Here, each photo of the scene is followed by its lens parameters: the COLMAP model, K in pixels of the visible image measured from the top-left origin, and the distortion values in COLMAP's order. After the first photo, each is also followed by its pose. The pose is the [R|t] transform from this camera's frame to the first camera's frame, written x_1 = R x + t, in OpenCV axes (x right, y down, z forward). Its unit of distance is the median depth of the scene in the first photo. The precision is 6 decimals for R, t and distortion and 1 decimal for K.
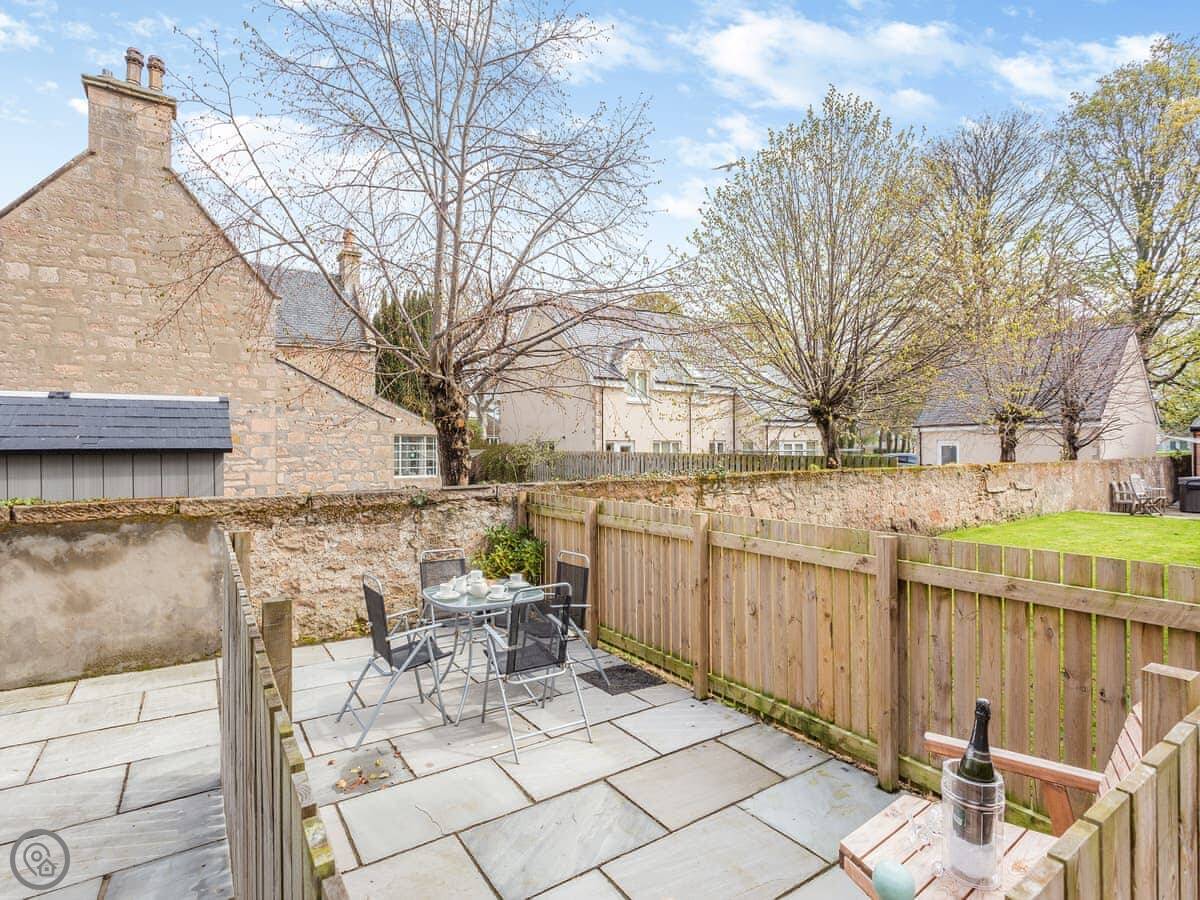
lens RADIAL K [[590.4, 0, 601.5], [0, 590.4, 445.5], [0, 0, 1]] dist [-0.001664, 0.001135]
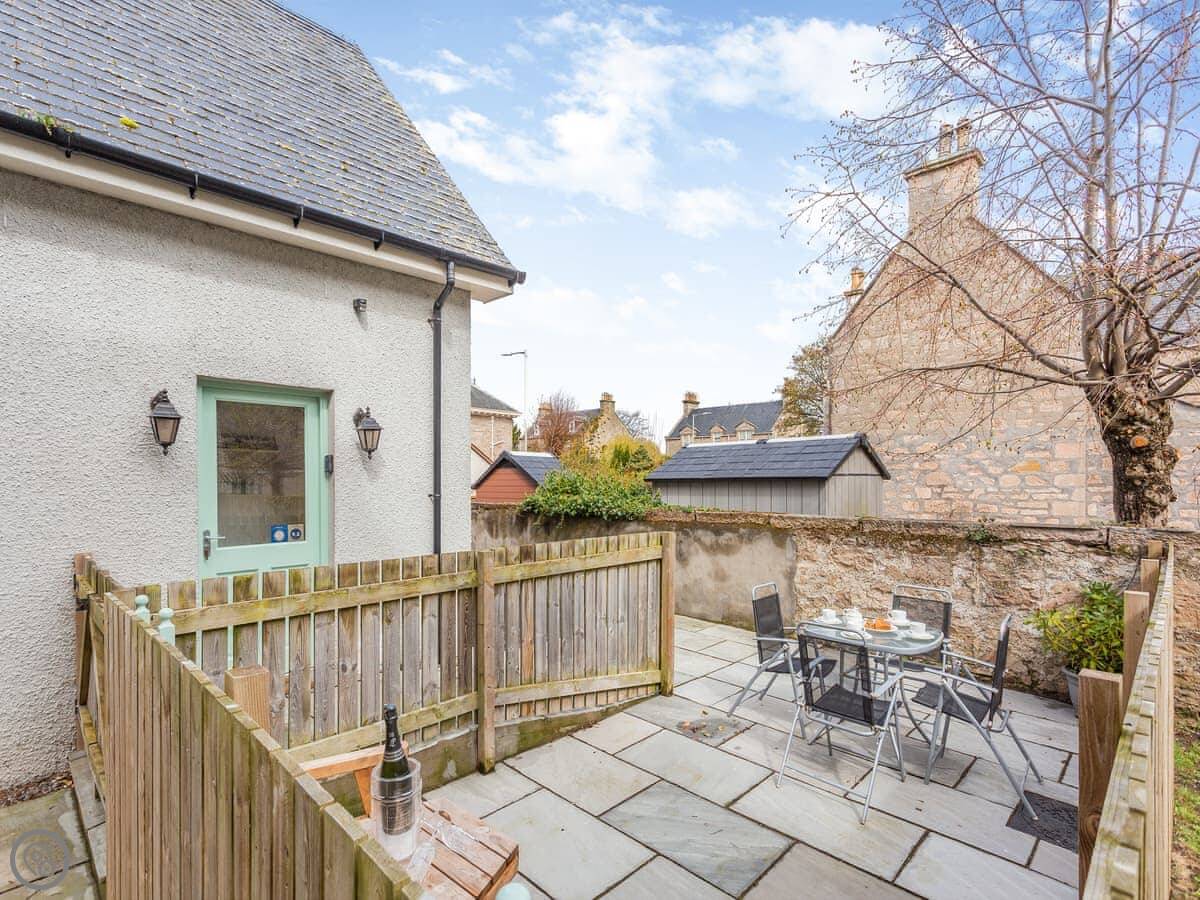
lens RADIAL K [[590.4, 0, 610.1], [0, 590.4, 481.8], [0, 0, 1]] dist [-0.001664, 0.001135]
pose [[0.215903, 0.006746, -0.976392, 0.472100], [0.007693, 0.999933, 0.008610, 0.001647], [0.976385, -0.009370, 0.215837, 0.303114]]
